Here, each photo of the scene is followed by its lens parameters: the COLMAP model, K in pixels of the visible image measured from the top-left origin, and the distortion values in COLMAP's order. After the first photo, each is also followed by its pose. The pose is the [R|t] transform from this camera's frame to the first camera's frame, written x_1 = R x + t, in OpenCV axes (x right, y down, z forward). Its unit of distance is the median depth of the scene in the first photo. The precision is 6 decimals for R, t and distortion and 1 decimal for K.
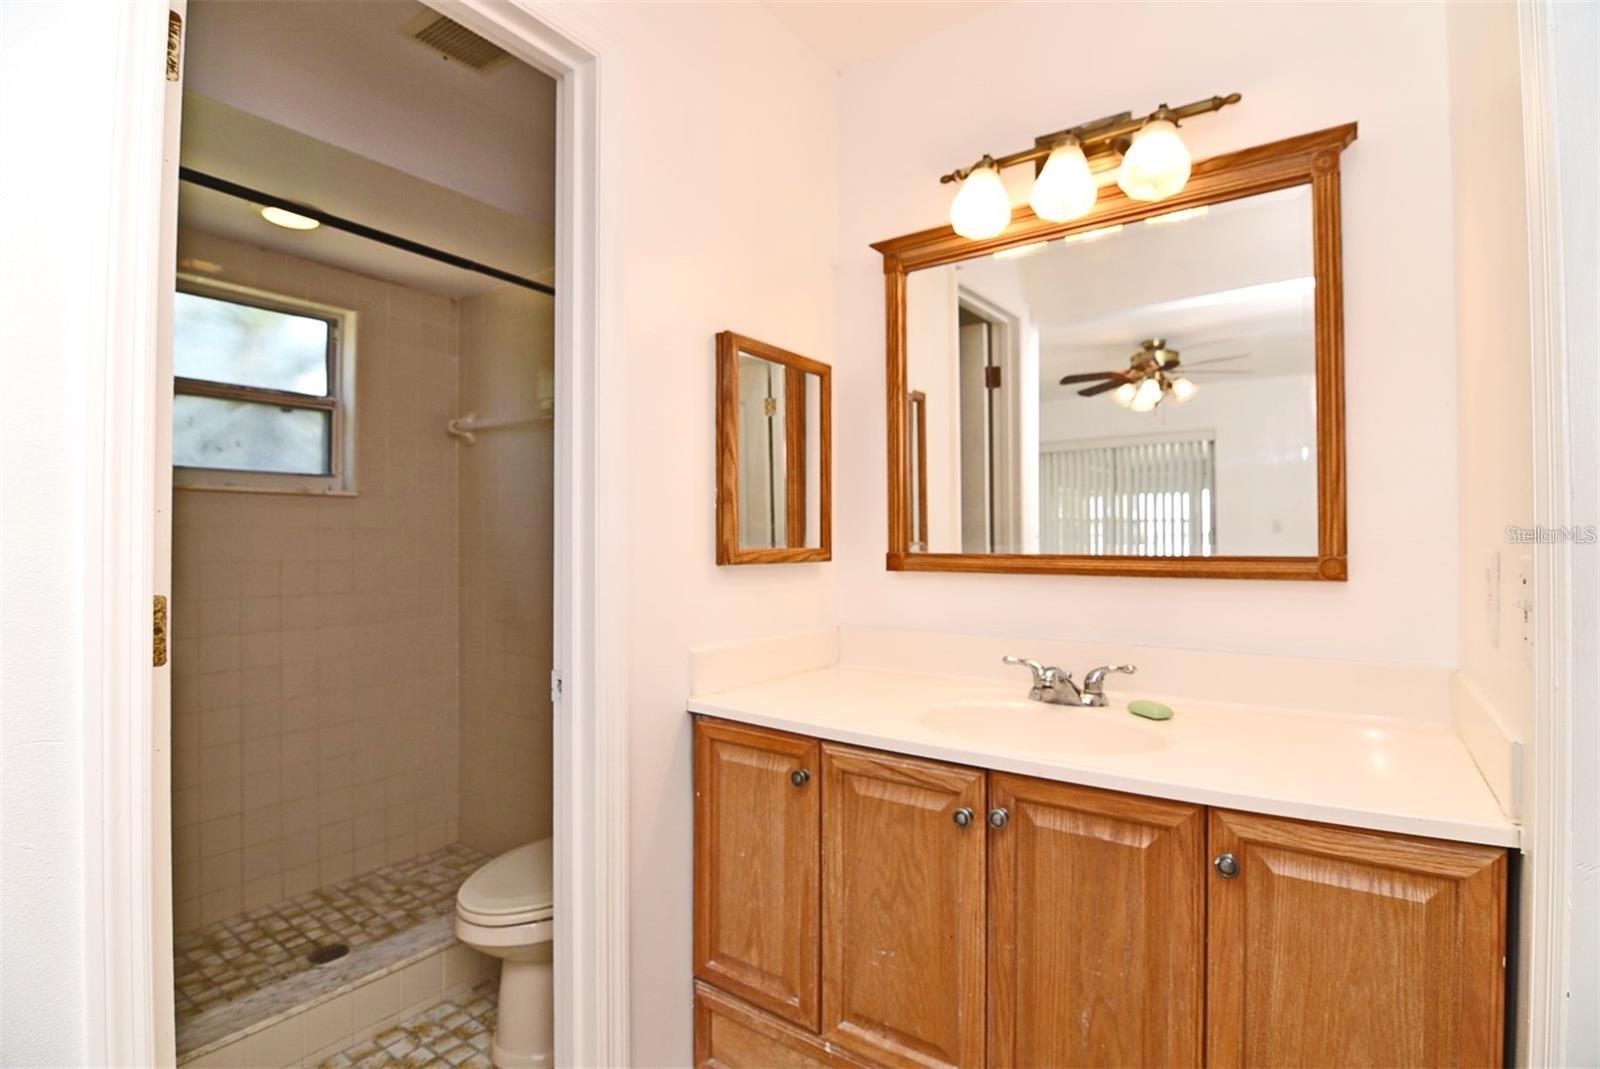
lens RADIAL K [[764.7, 0, 800.1], [0, 764.7, 534.1], [0, 0, 1]] dist [-0.000853, -0.000505]
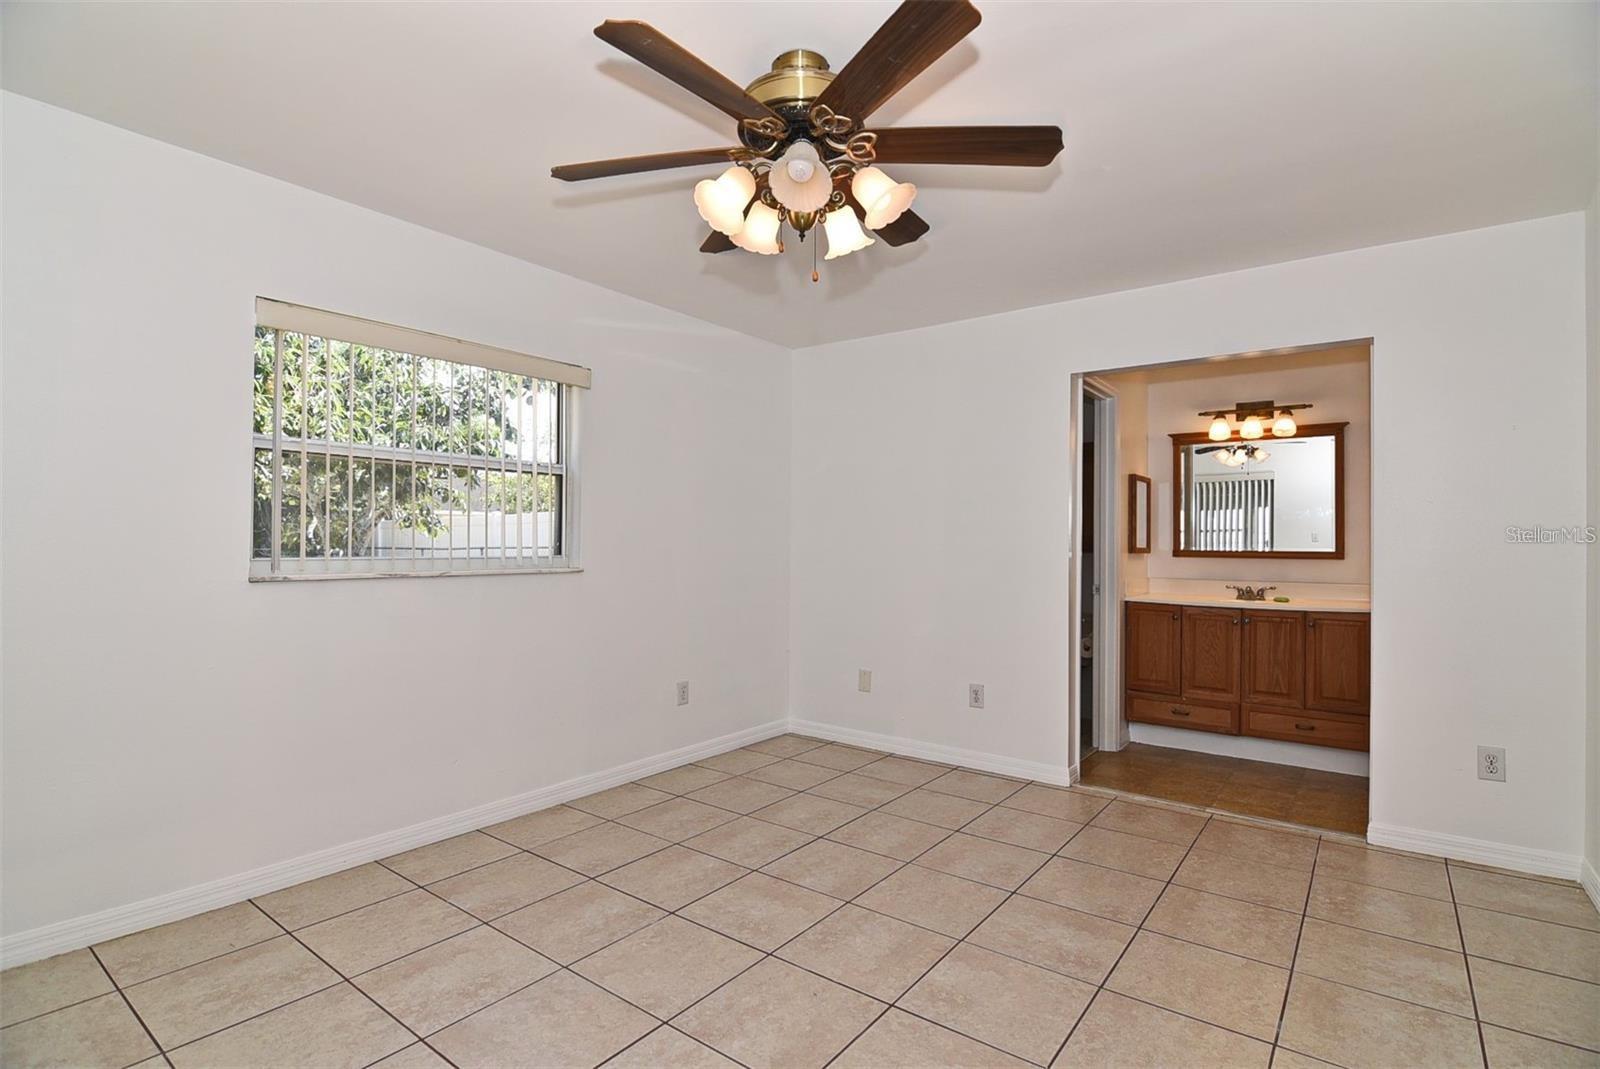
lens RADIAL K [[764.7, 0, 799.9], [0, 764.7, 541.5], [0, 0, 1]] dist [-0.000853, -0.000505]
pose [[0.999783, 0.004539, -0.020310, -1.401396], [-0.004257, 0.999894, 0.013928, -0.045039], [0.020371, -0.013839, 0.999697, -2.099274]]
